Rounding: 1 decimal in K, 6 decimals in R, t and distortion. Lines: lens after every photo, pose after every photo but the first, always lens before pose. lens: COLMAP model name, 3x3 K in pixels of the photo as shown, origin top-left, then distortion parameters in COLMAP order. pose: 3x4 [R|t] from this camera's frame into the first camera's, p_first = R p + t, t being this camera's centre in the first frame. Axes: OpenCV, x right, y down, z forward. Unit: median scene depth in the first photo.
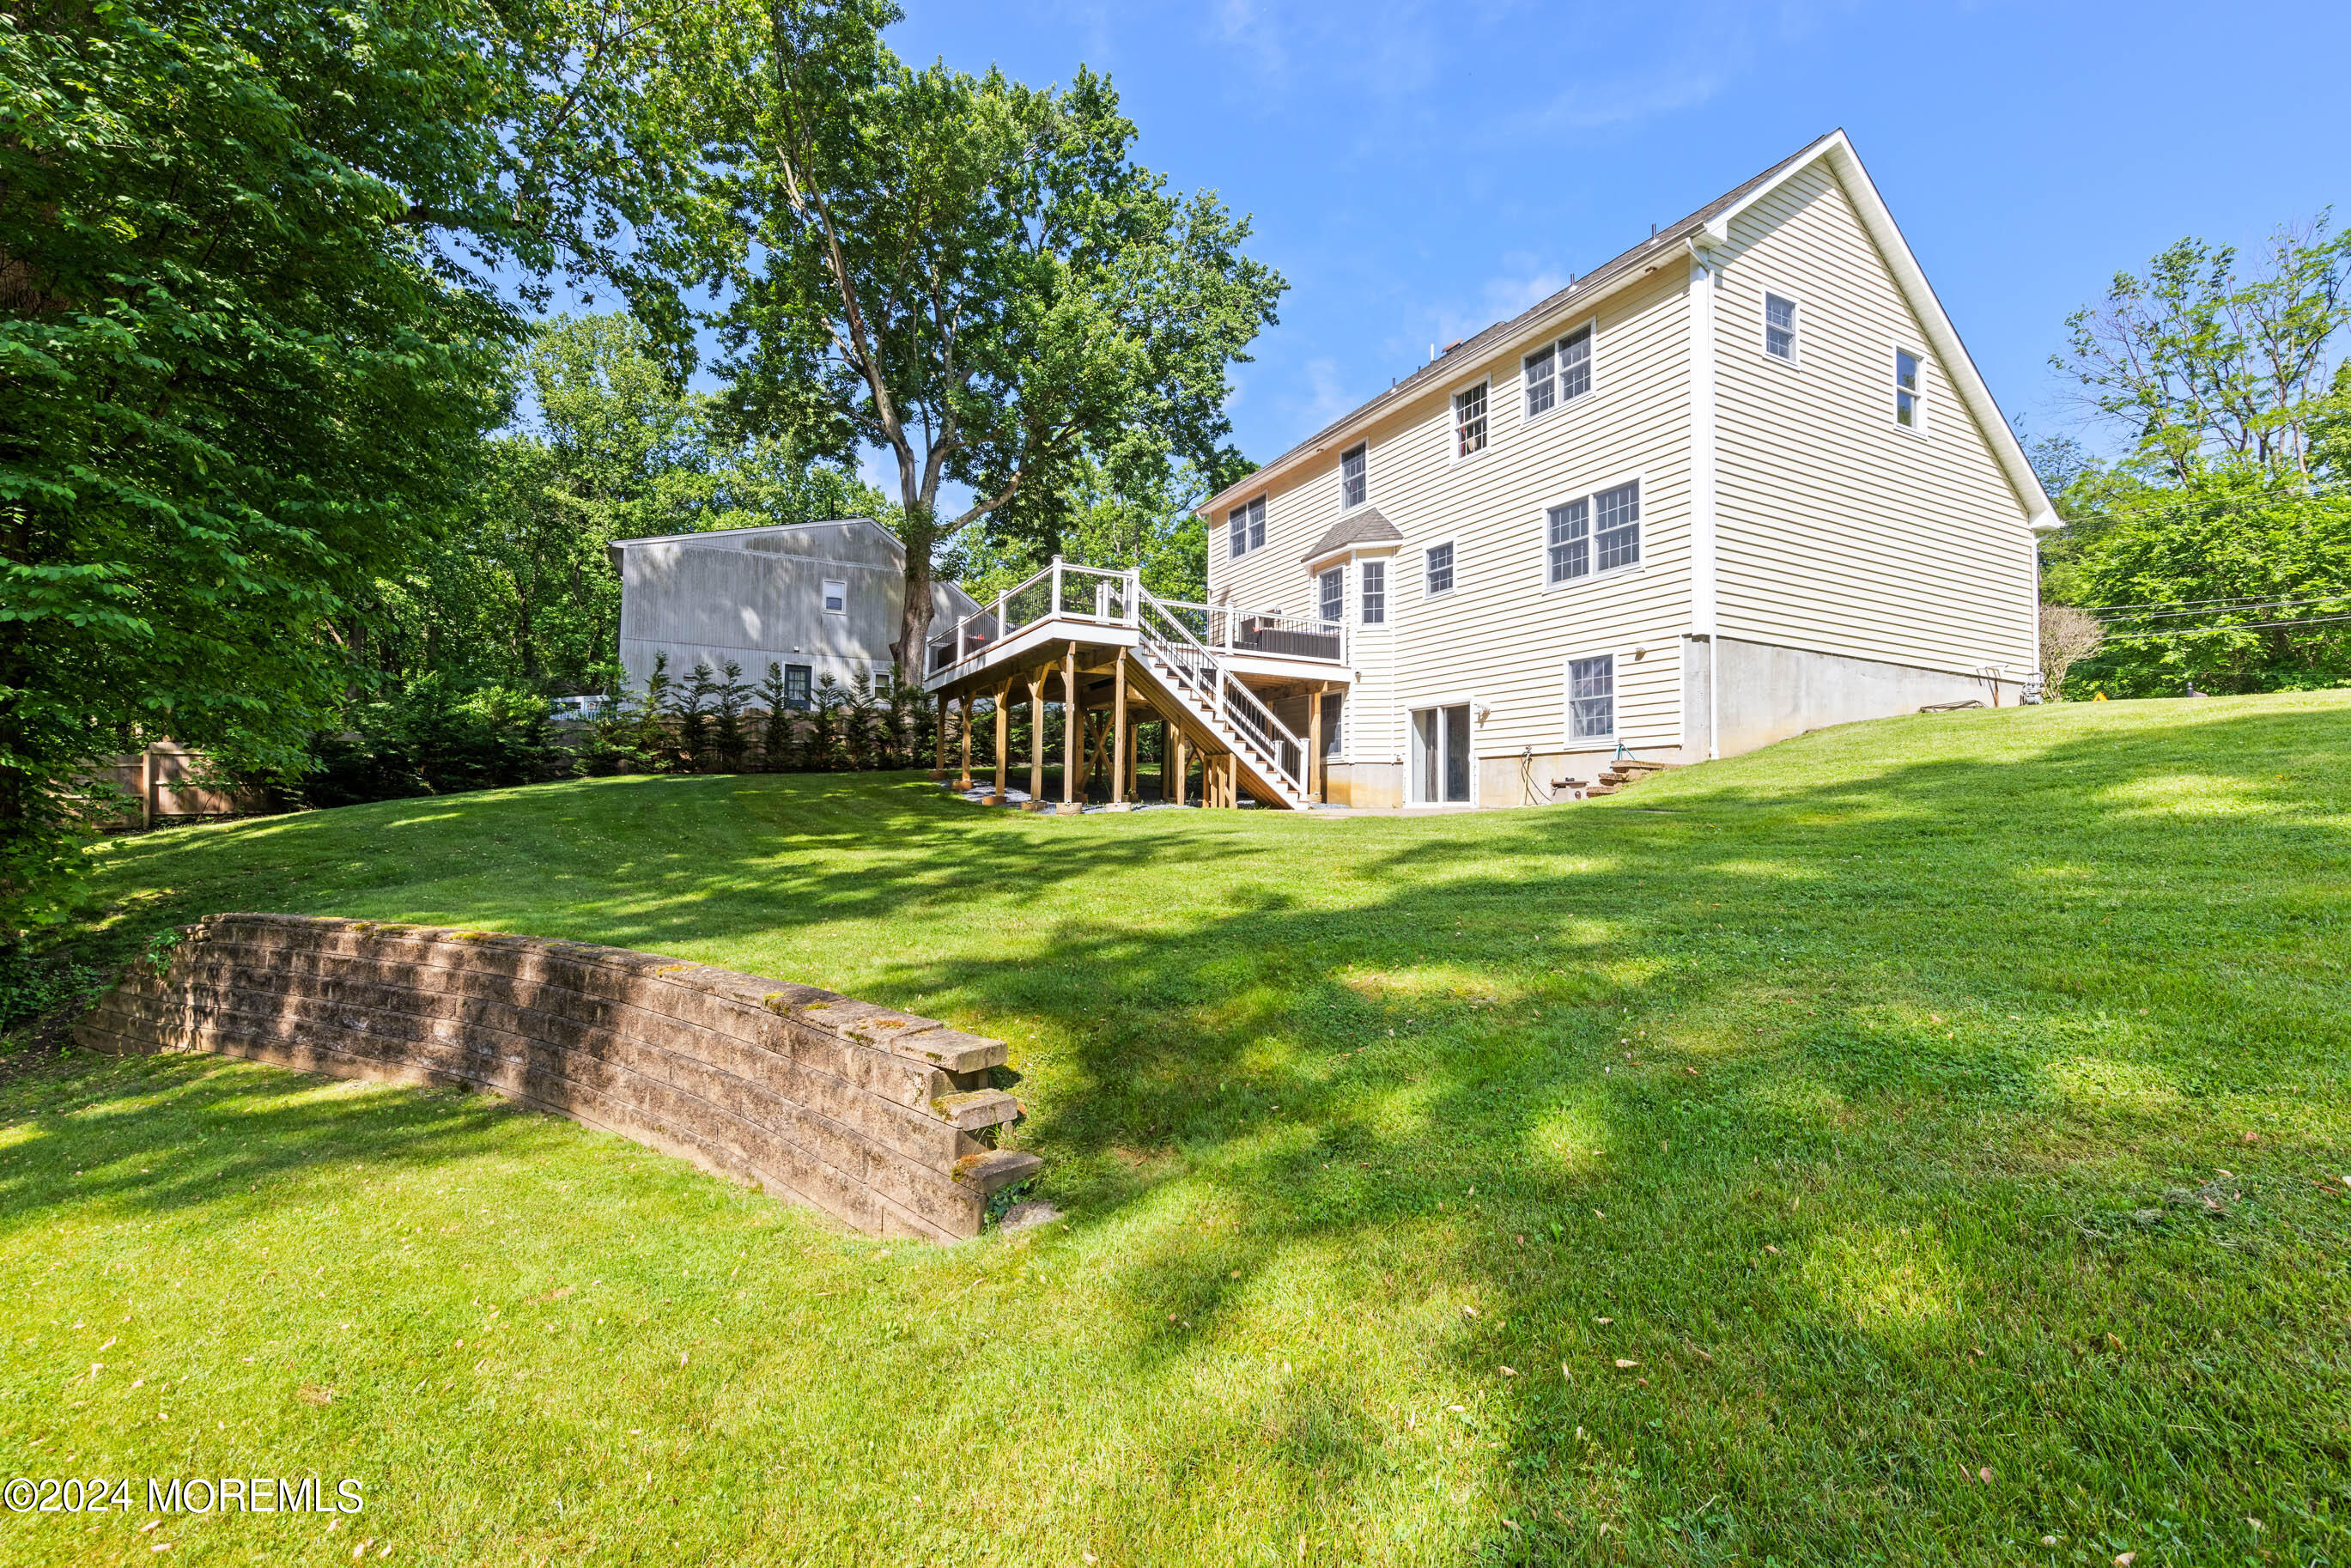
lens RADIAL K [[972.4, 0, 1178.2], [0, 972.4, 779.5], [0, 0, 1]] dist [0.000004, -0.000034]
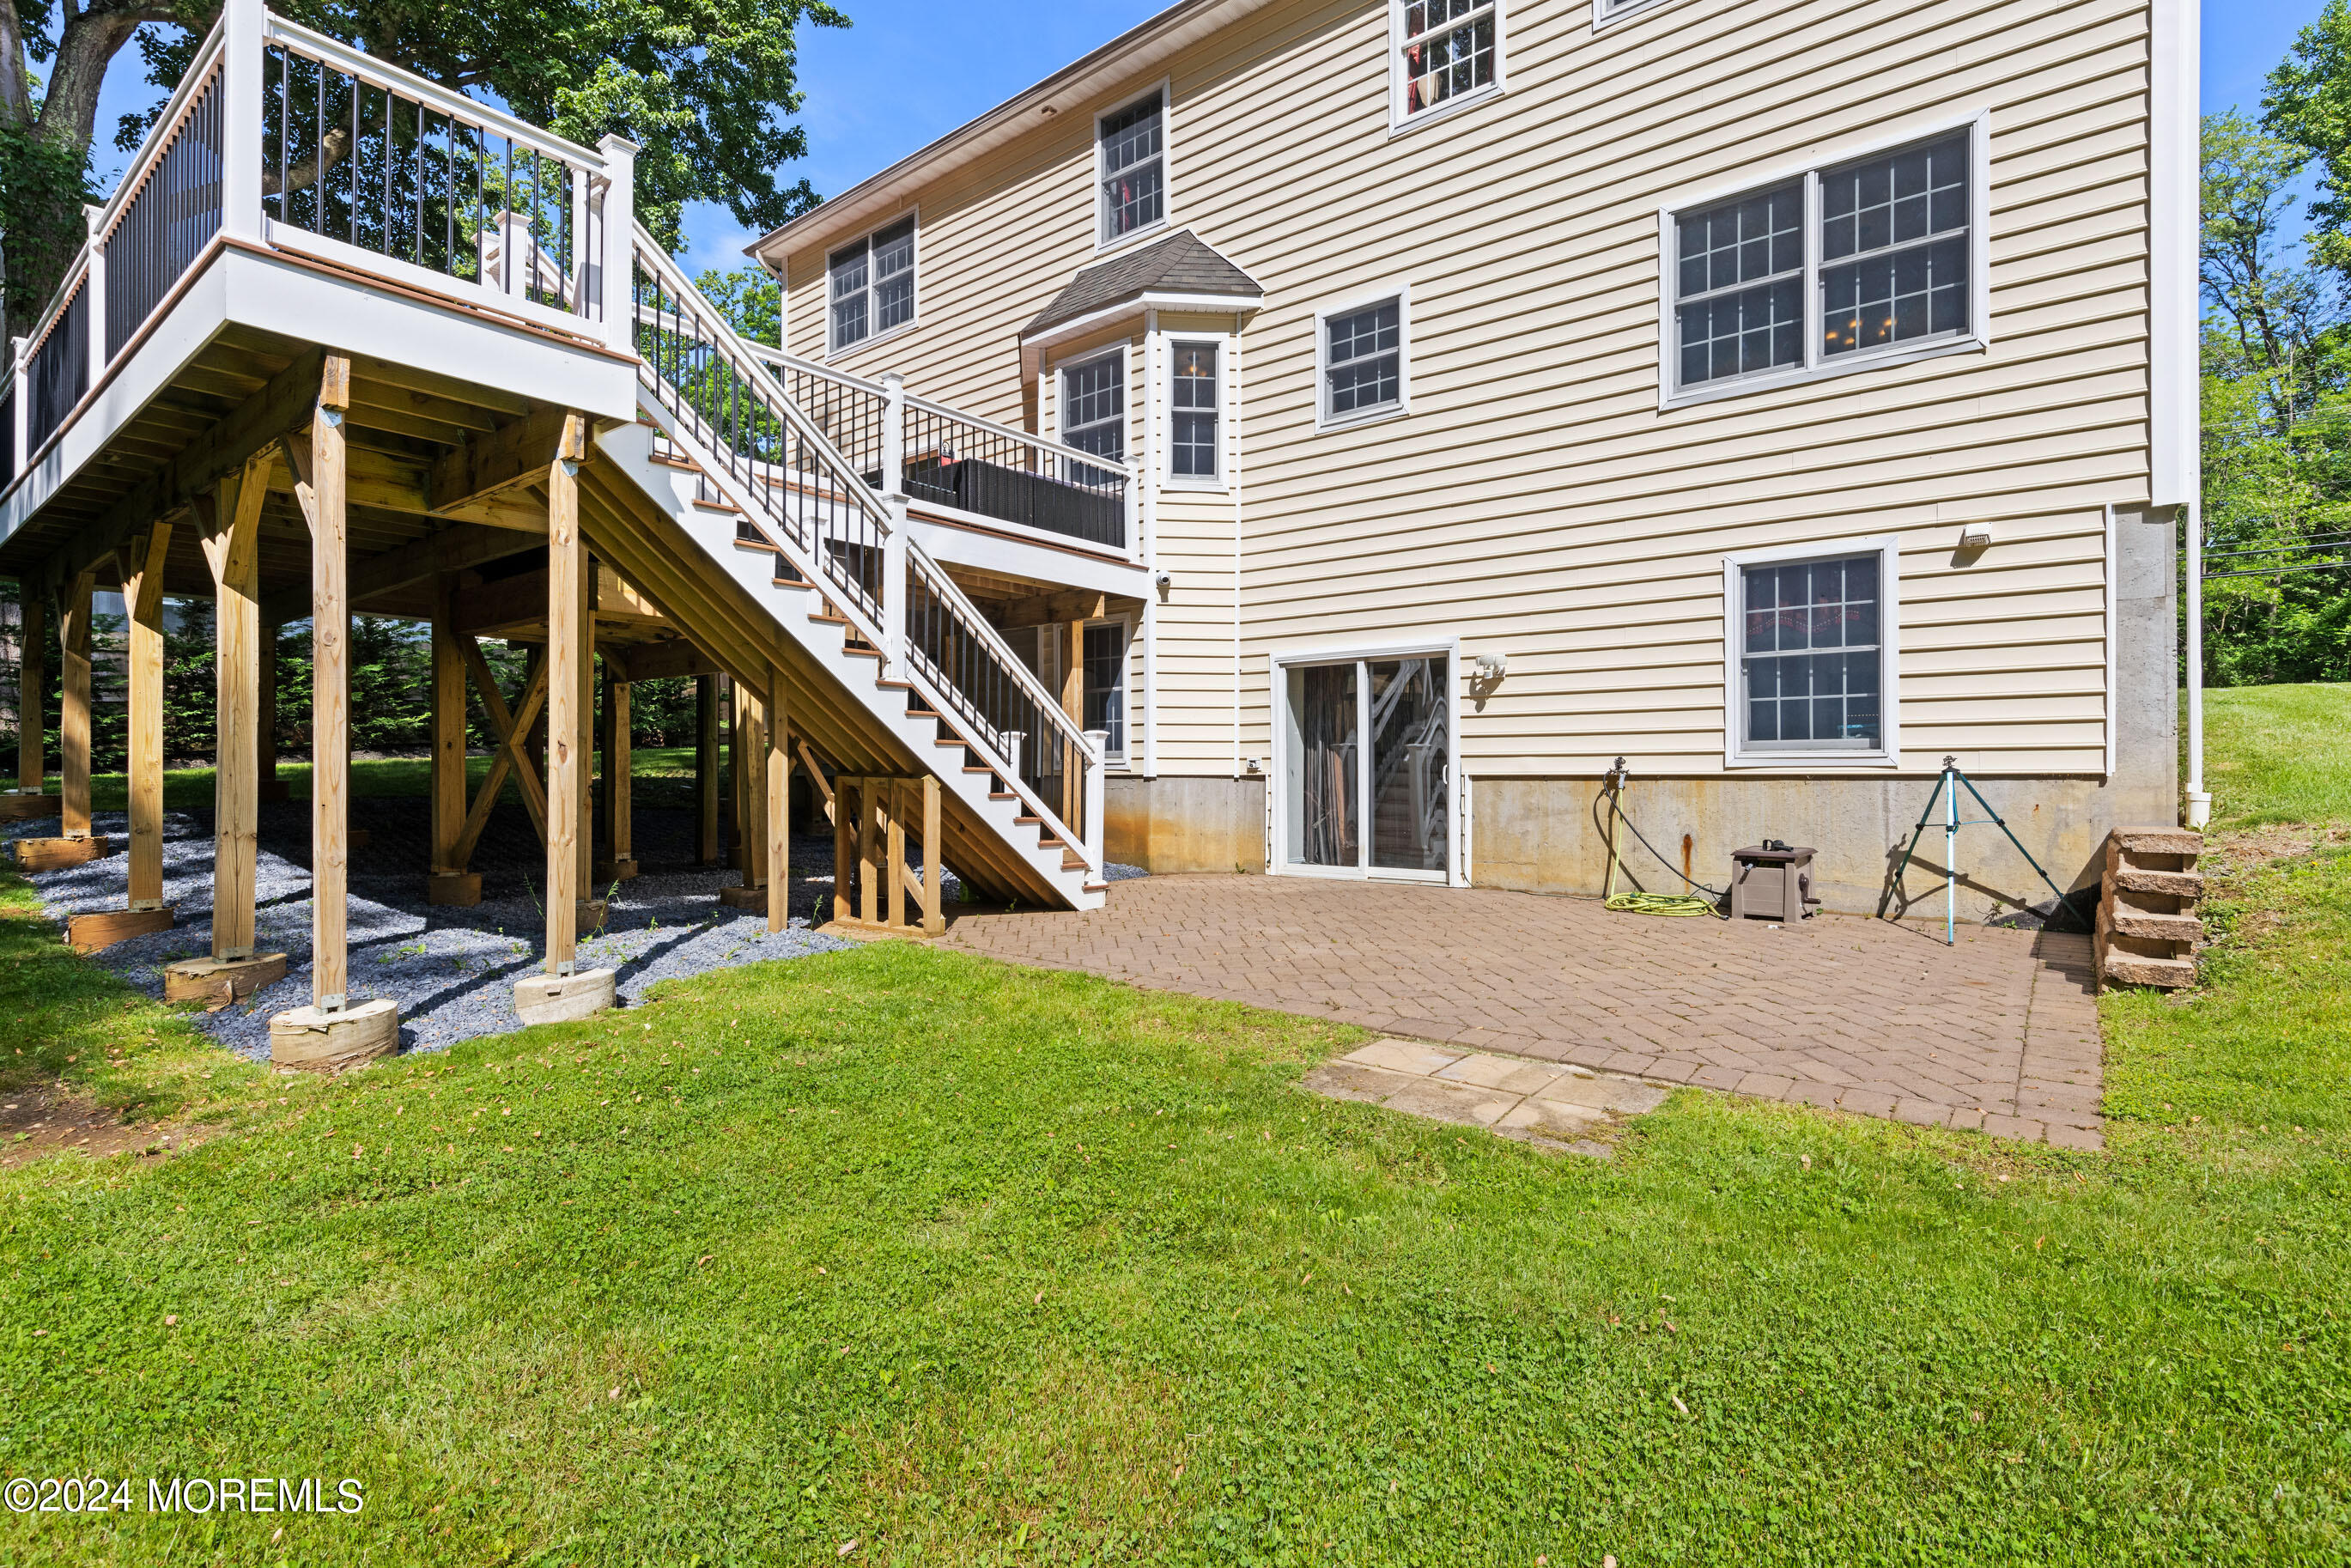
lens RADIAL K [[1140.8, 0, 1190.7], [0, 1140.8, 781.4], [0, 0, 1]] dist [-0.000022, 0.000410]
pose [[0.915191, -0.014706, 0.402751, -0.023774], [-0.000751, 0.999270, 0.038194, -0.037328], [-0.403019, -0.035258, 0.914512, 0.525329]]
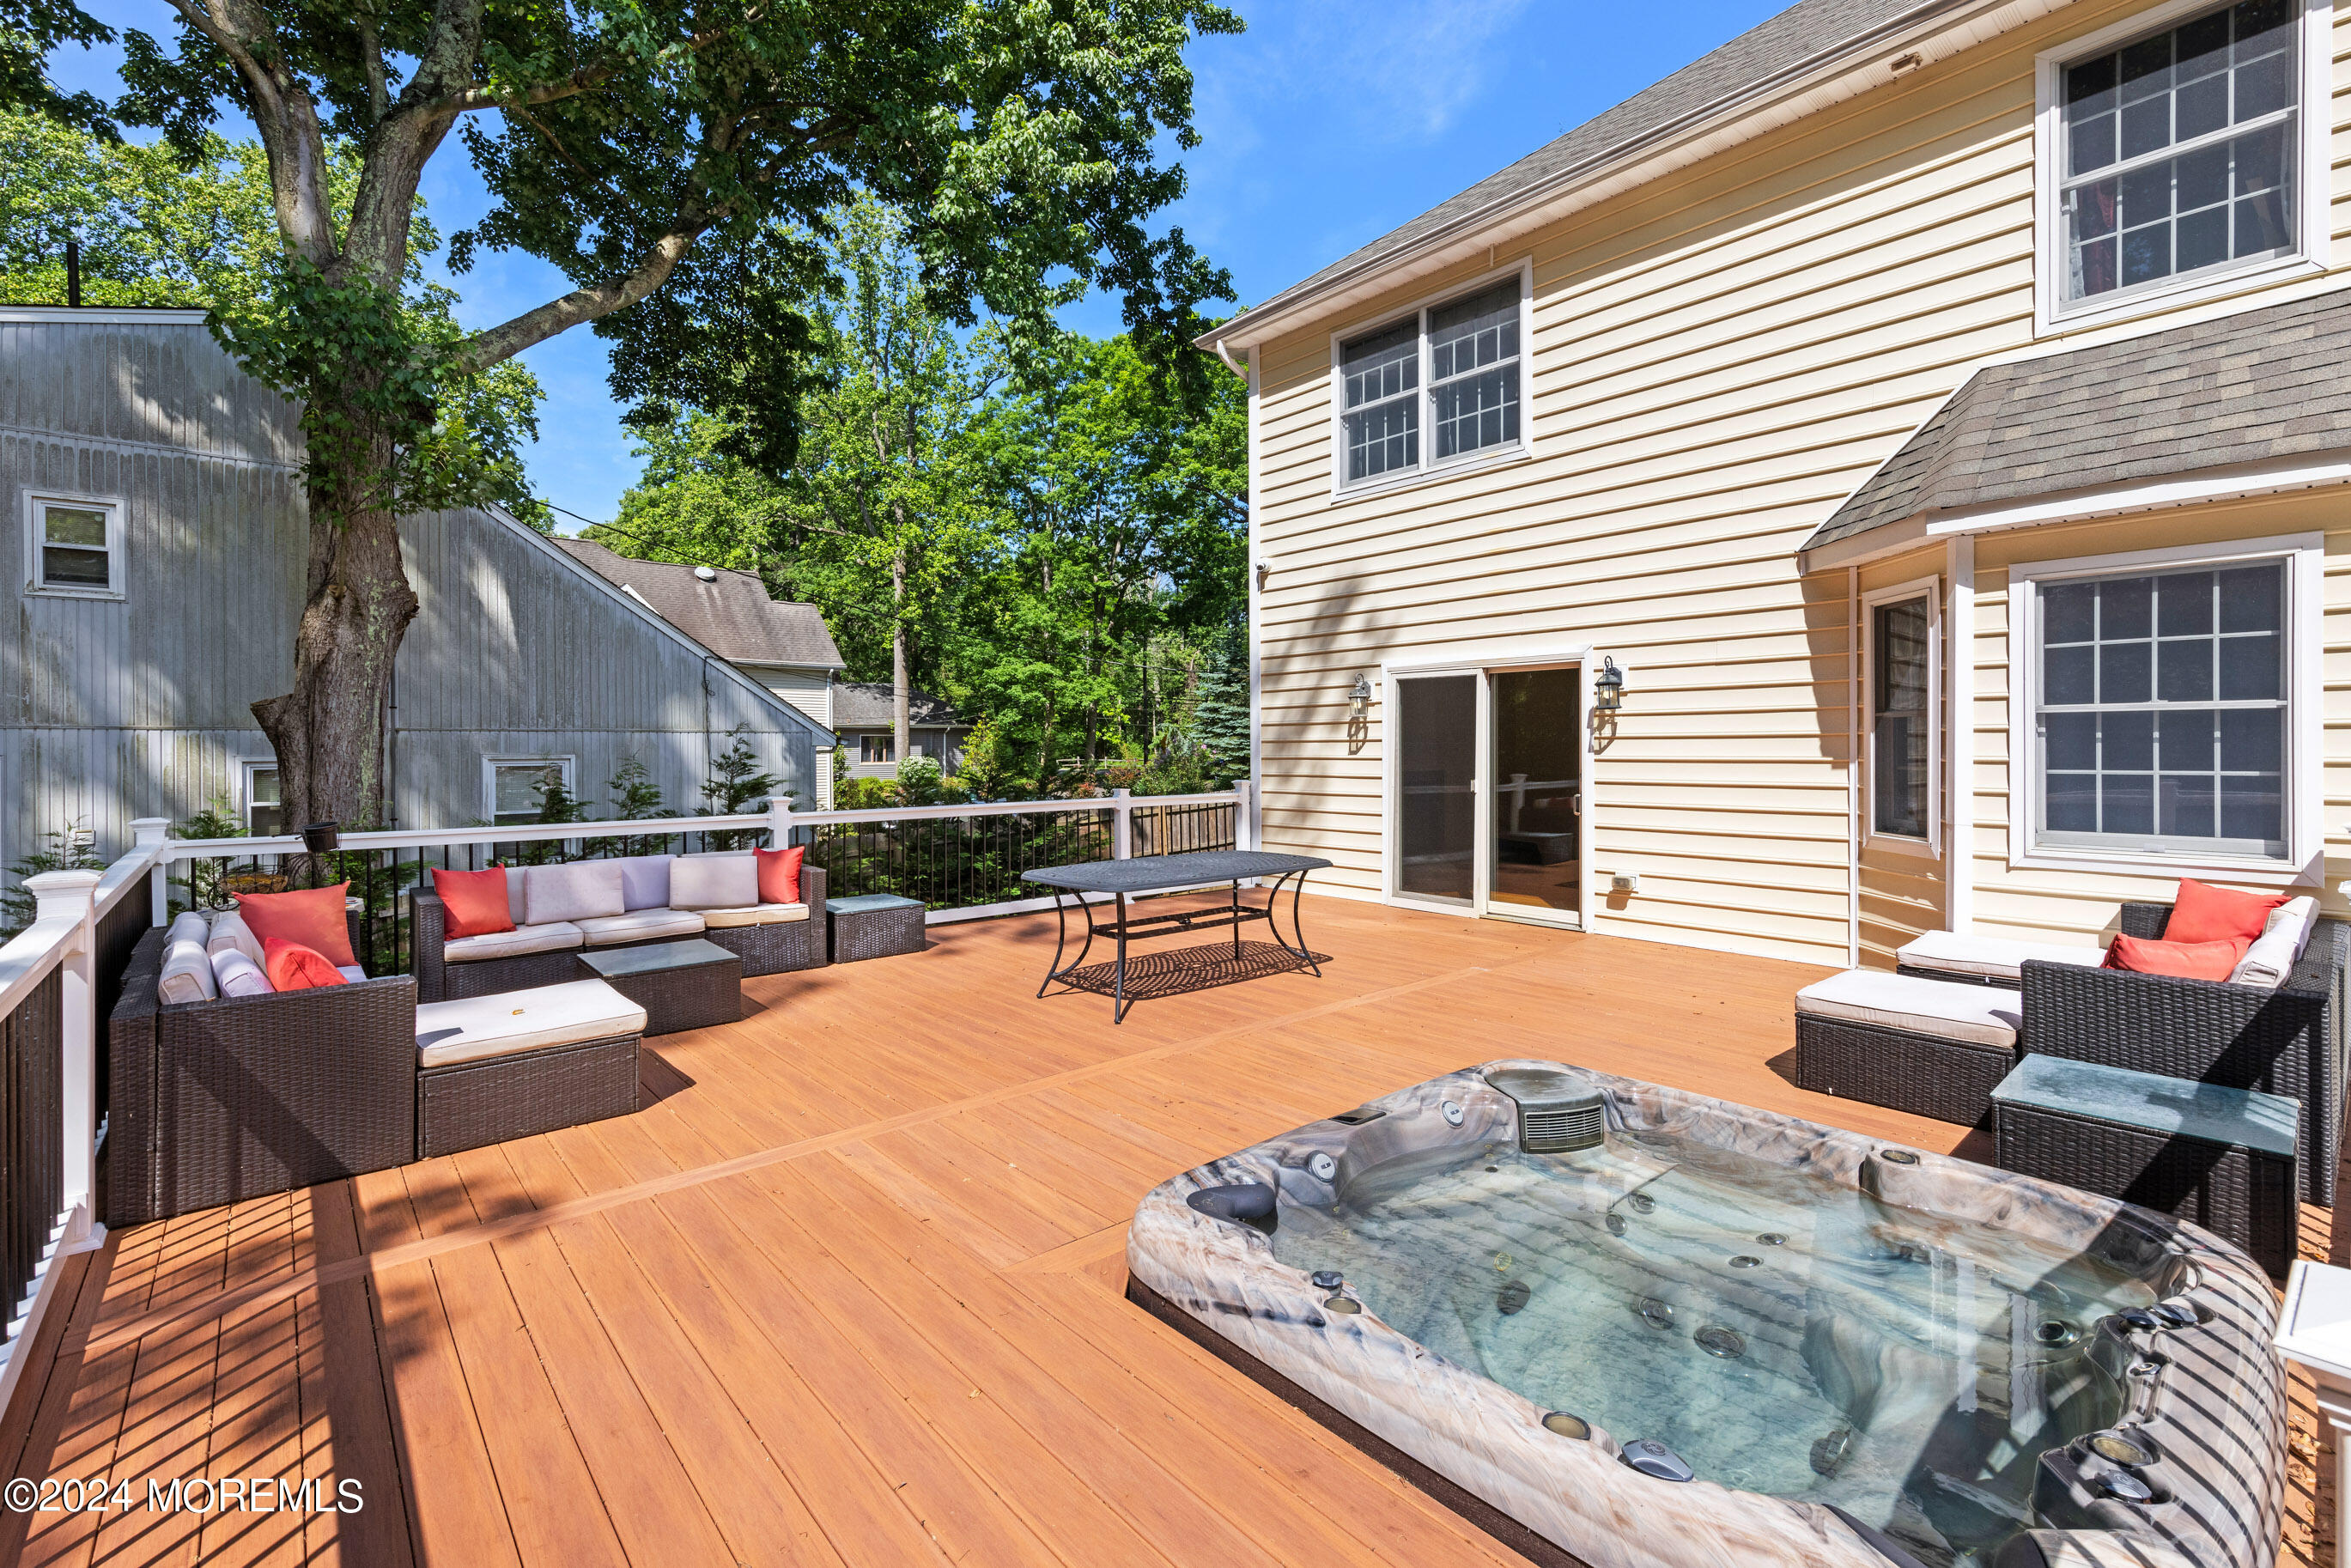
lens RADIAL K [[1061.9, 0, 1171.5], [0, 1061.9, 760.8], [0, 0, 1]] dist [0.000794, 0.000660]
pose [[0.975557, -0.017204, 0.219074, -0.118703], [0.008287, 0.999102, 0.041555, -0.201599], [-0.219592, -0.038724, 0.974823, 0.898247]]
